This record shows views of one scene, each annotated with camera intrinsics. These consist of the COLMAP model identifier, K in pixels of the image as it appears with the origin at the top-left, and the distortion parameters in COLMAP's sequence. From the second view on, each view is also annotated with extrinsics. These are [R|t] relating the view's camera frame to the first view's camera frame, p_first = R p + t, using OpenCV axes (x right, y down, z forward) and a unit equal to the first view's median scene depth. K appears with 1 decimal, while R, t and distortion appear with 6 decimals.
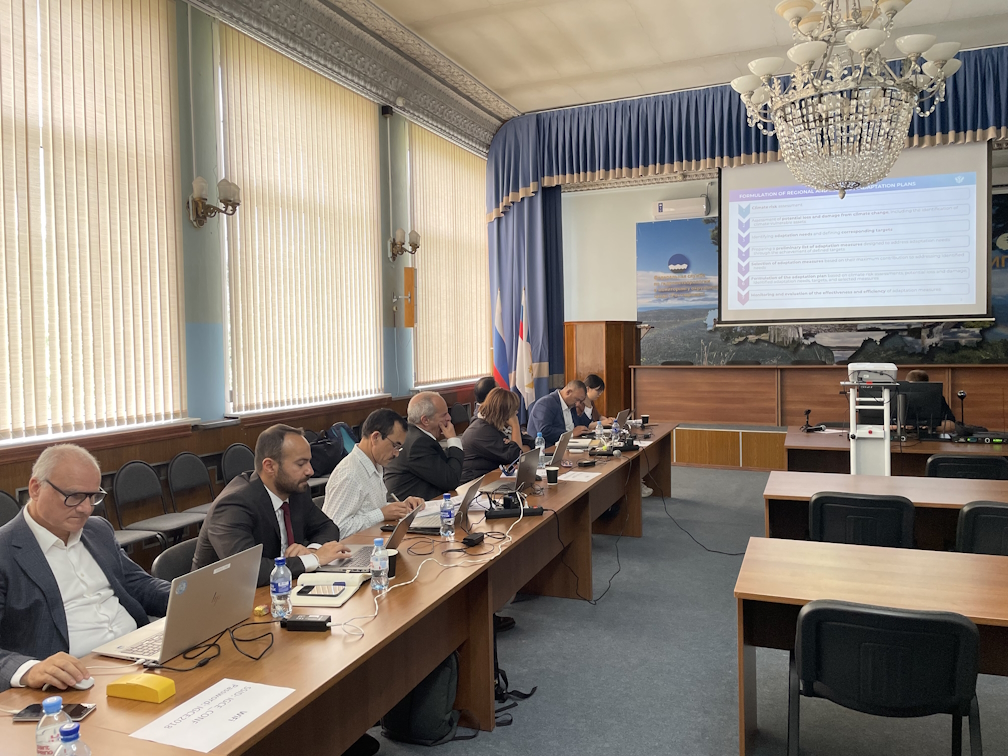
lens RADIAL K [[758.1, 0, 509.4], [0, 758.1, 367.7], [0, 0, 1]] dist [0.091103, -0.120415]
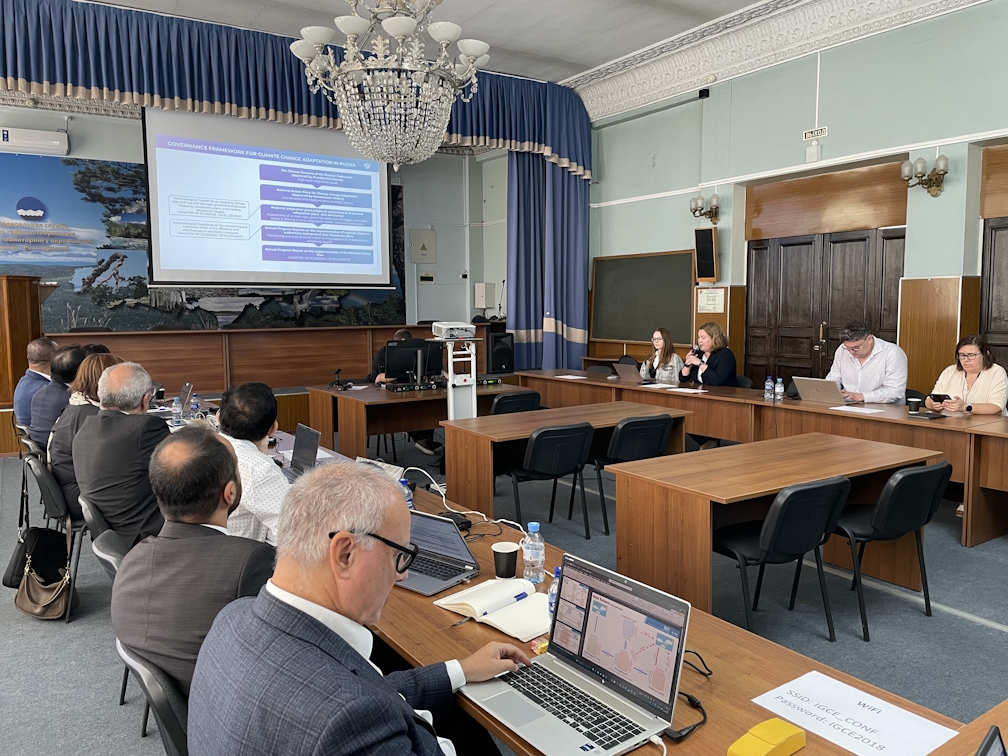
lens RADIAL K [[758.1, 0, 505.9], [0, 758.1, 369.1], [0, 0, 1]] dist [0.090102, -0.116287]
pose [[0.576334, -0.060652, 0.814960, -0.253610], [0.026090, 0.998099, 0.055832, 0.002178], [-0.816797, -0.010915, 0.576821, 0.166221]]
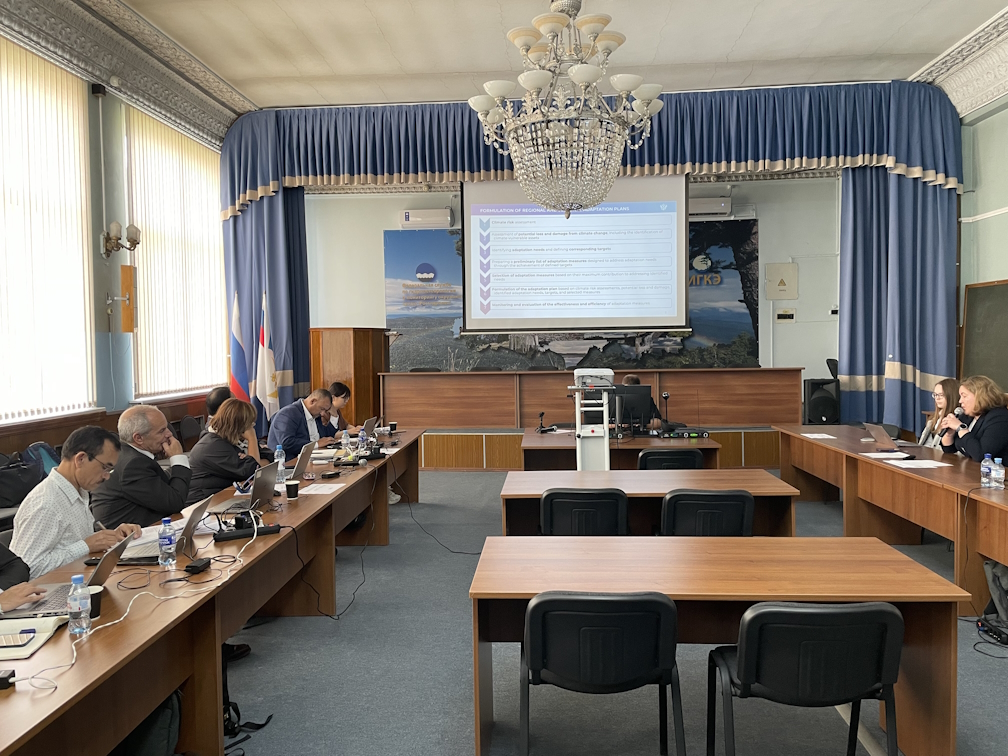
lens RADIAL K [[758.1, 0, 505.9], [0, 758.1, 369.1], [0, 0, 1]] dist [0.090102, -0.116287]
pose [[0.949492, -0.008448, 0.313677, 0.005784], [0.010659, 0.999929, -0.005334, -0.000644], [-0.313610, 0.008408, 0.949515, 0.002076]]
